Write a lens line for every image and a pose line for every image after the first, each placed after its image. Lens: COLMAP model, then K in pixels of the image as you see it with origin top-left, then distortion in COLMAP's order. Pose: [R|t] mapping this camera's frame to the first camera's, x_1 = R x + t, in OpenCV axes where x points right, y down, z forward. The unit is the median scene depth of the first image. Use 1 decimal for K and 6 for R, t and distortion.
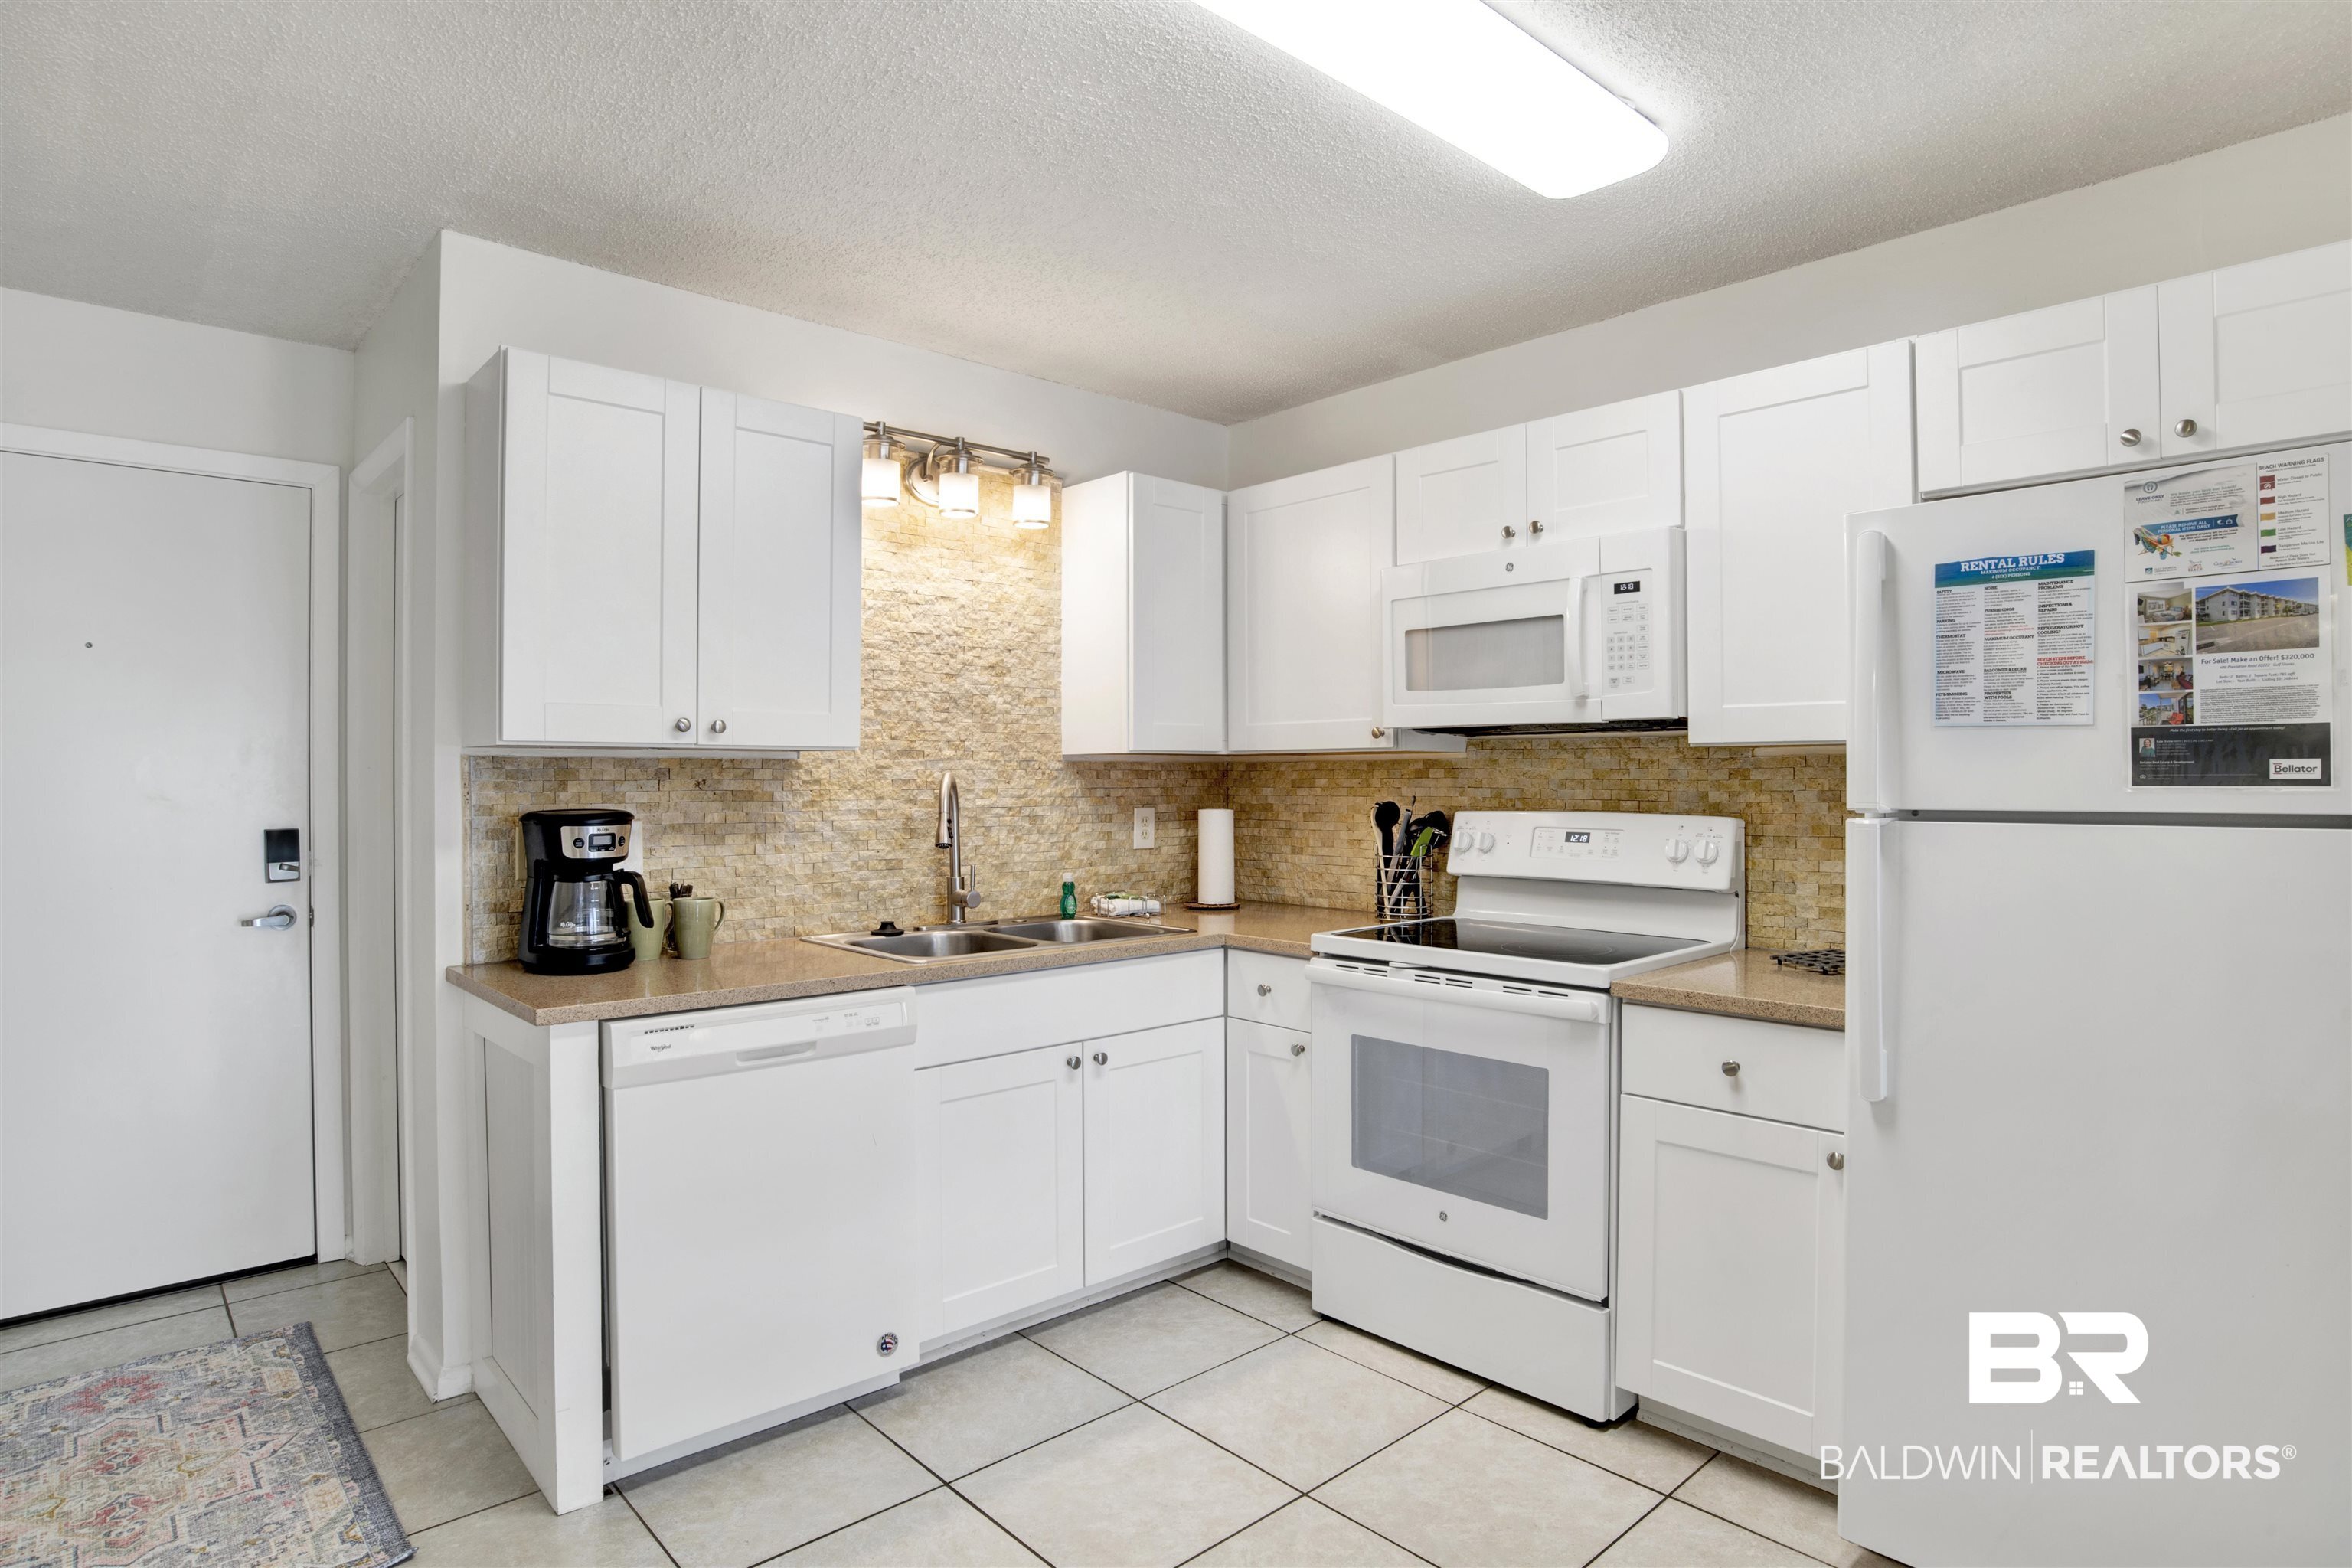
lens RADIAL K [[1249.6, 0, 1188.9], [0, 1249.6, 774.2], [0, 0, 1]] dist [-0.078794, 0.031263]
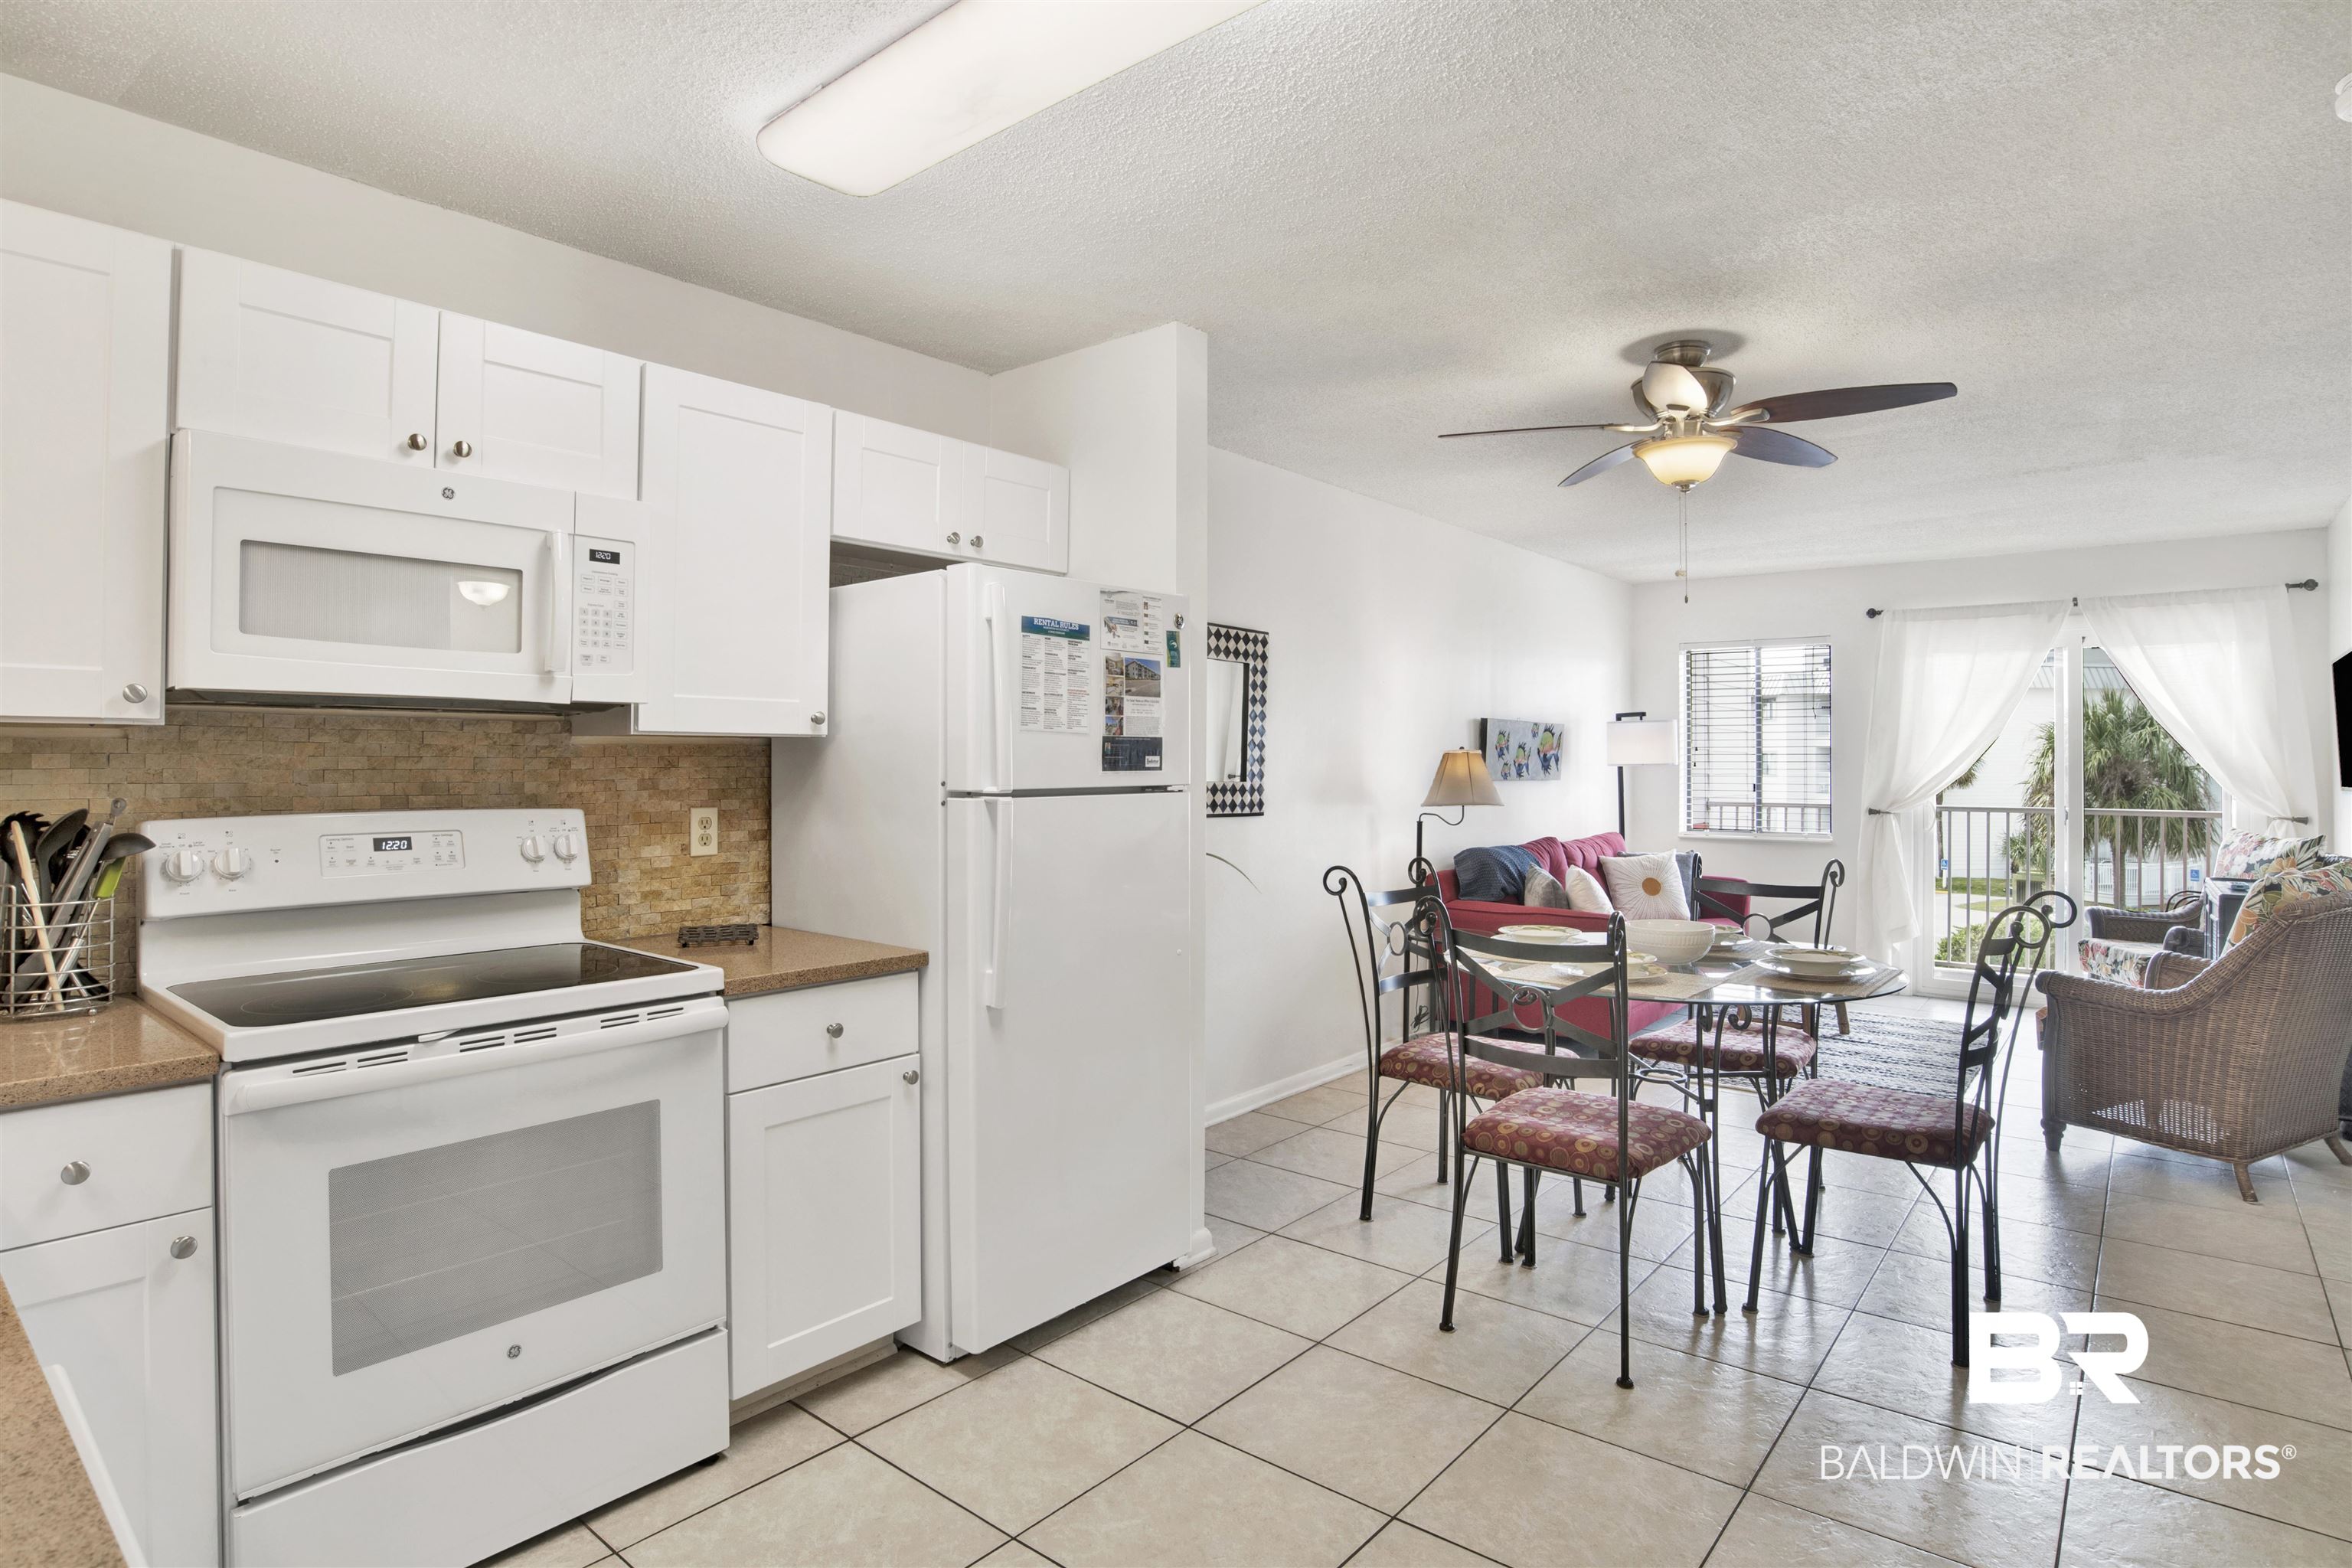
lens RADIAL K [[1227.0, 0, 1178.8], [0, 1227.0, 743.2], [0, 0, 1]] dist [-0.074156, 0.026367]
pose [[-0.127949, 0.015760, 0.991656, -0.513773], [-0.001160, 0.999871, -0.016040, -0.001091], [-0.991780, -0.003203, -0.127914, 0.627298]]
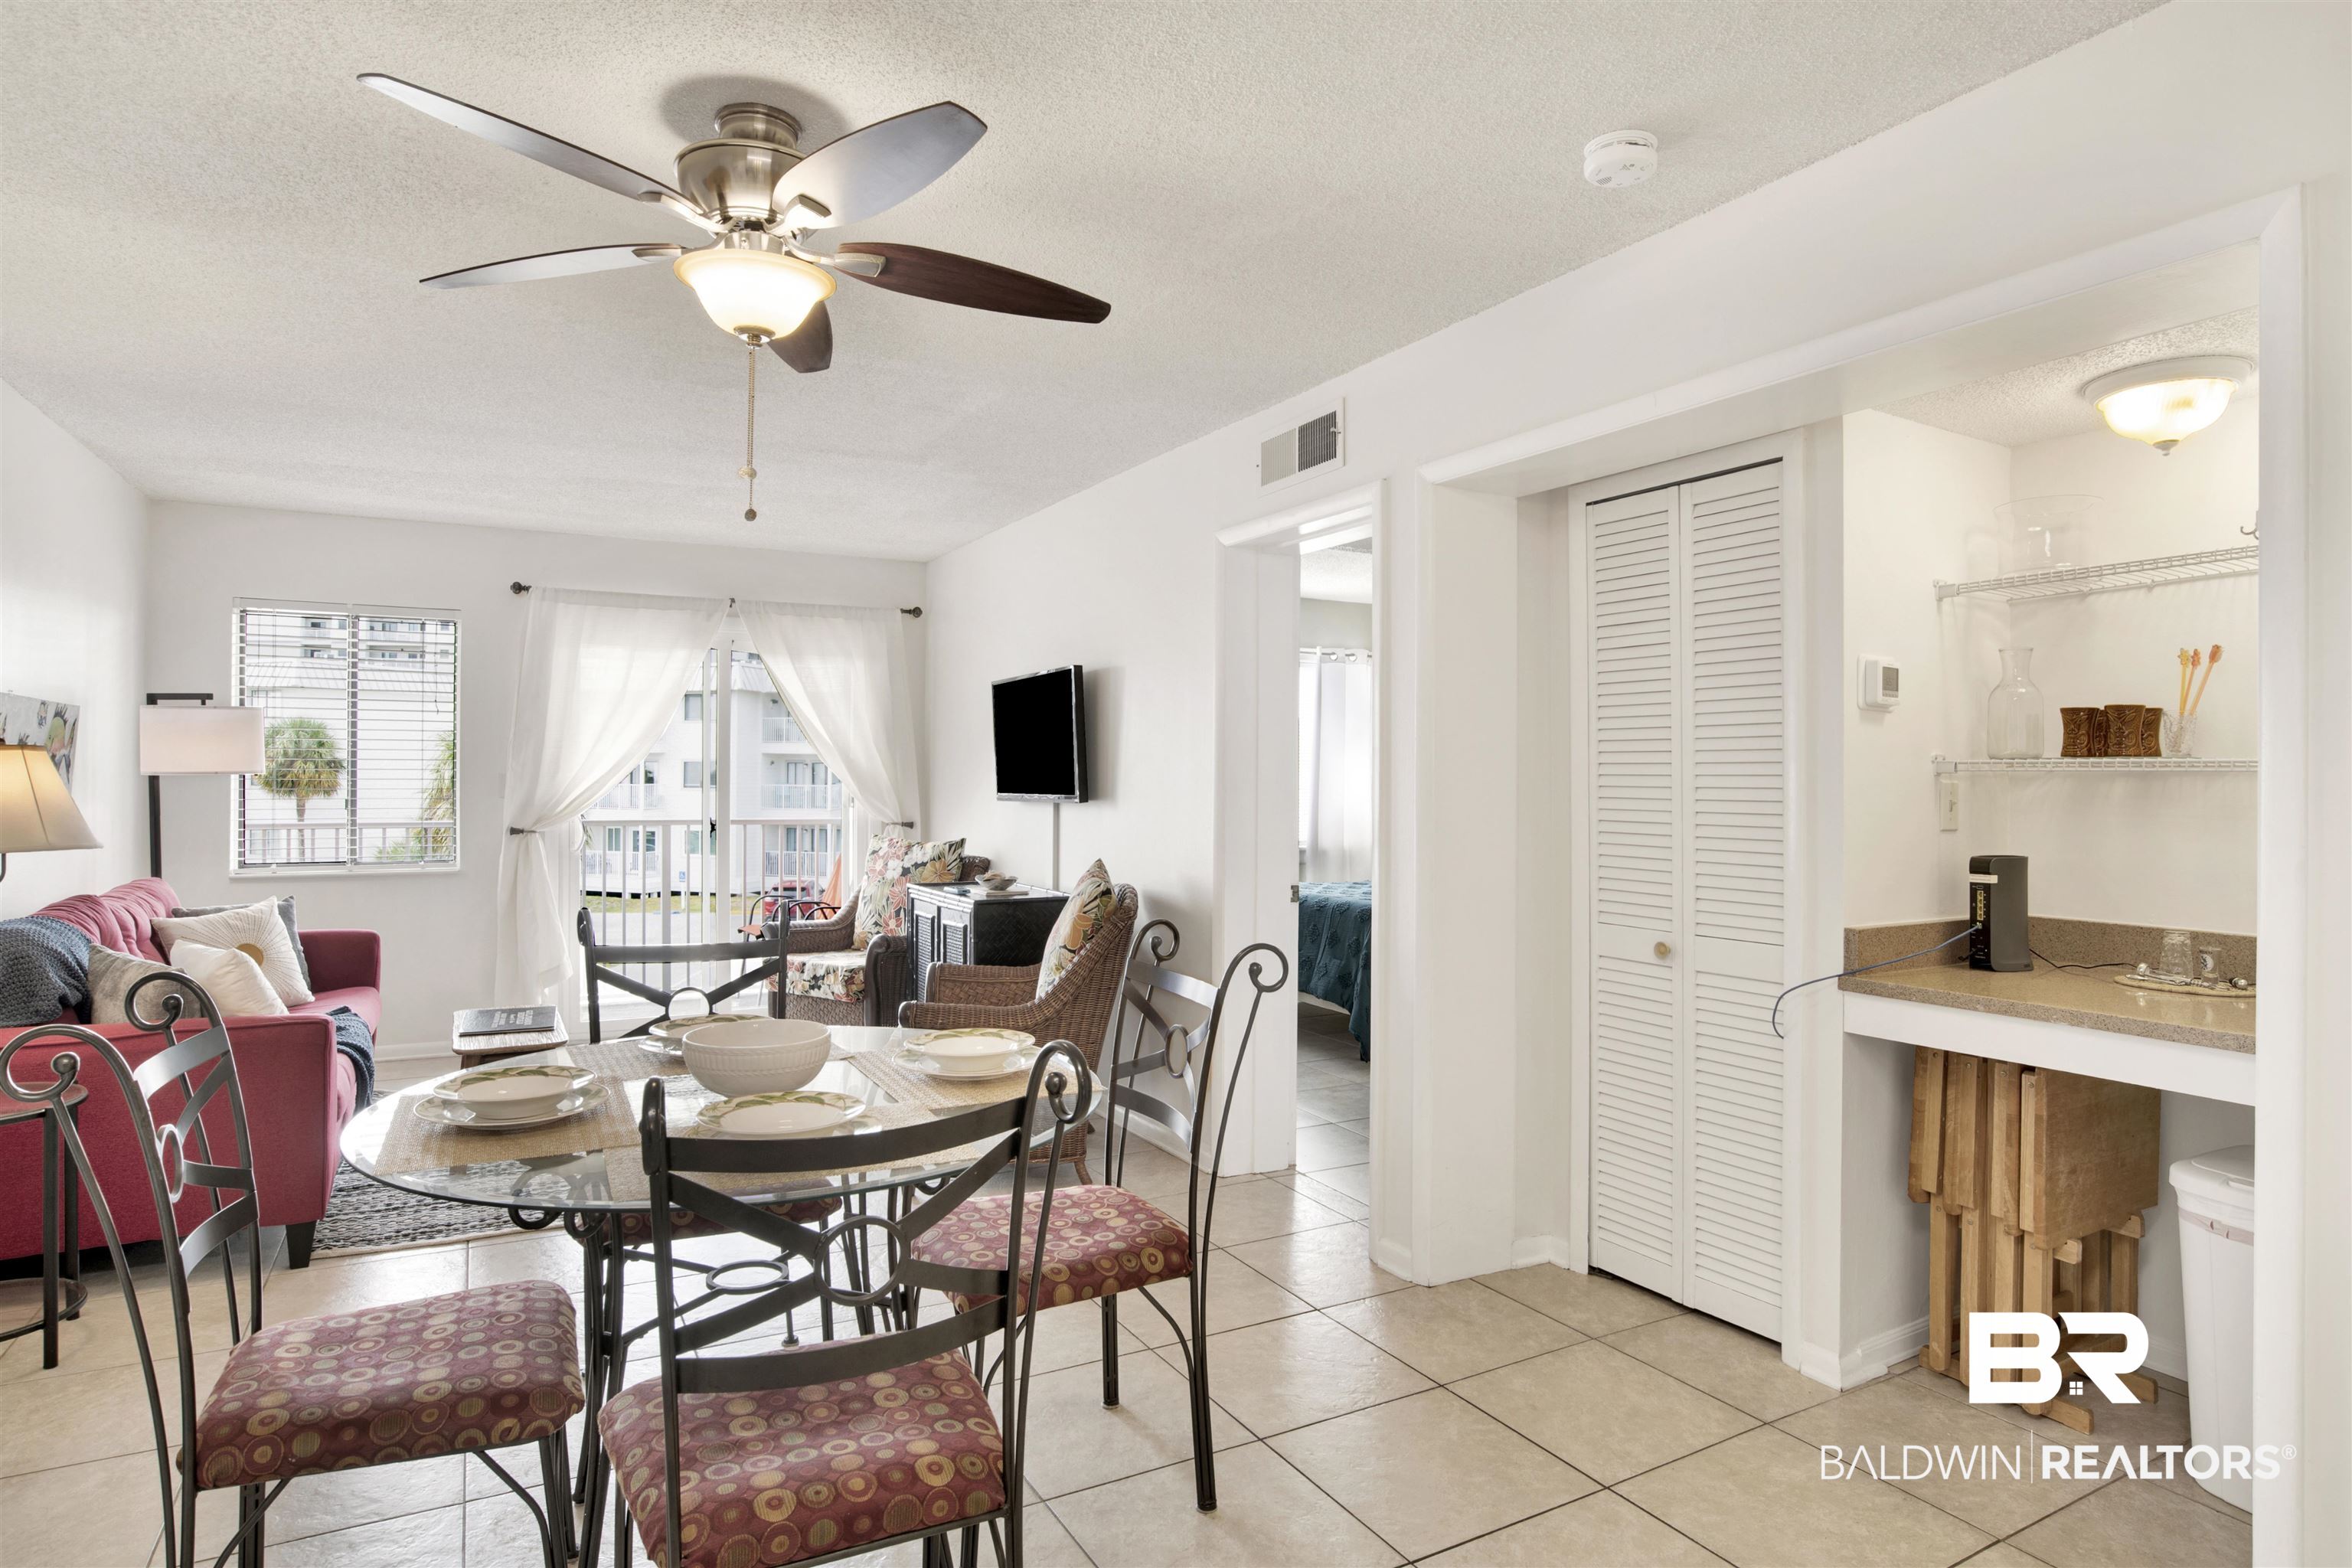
lens RADIAL K [[1285.7, 0, 1173.4], [0, 1285.7, 767.9], [0, 0, 1]] dist [-0.066867, 0.027955]
pose [[-0.970563, -0.001886, 0.240841, 0.122959], [-0.003071, 0.999985, -0.004545, -0.001248], [-0.240829, -0.005151, -0.970554, 0.687999]]
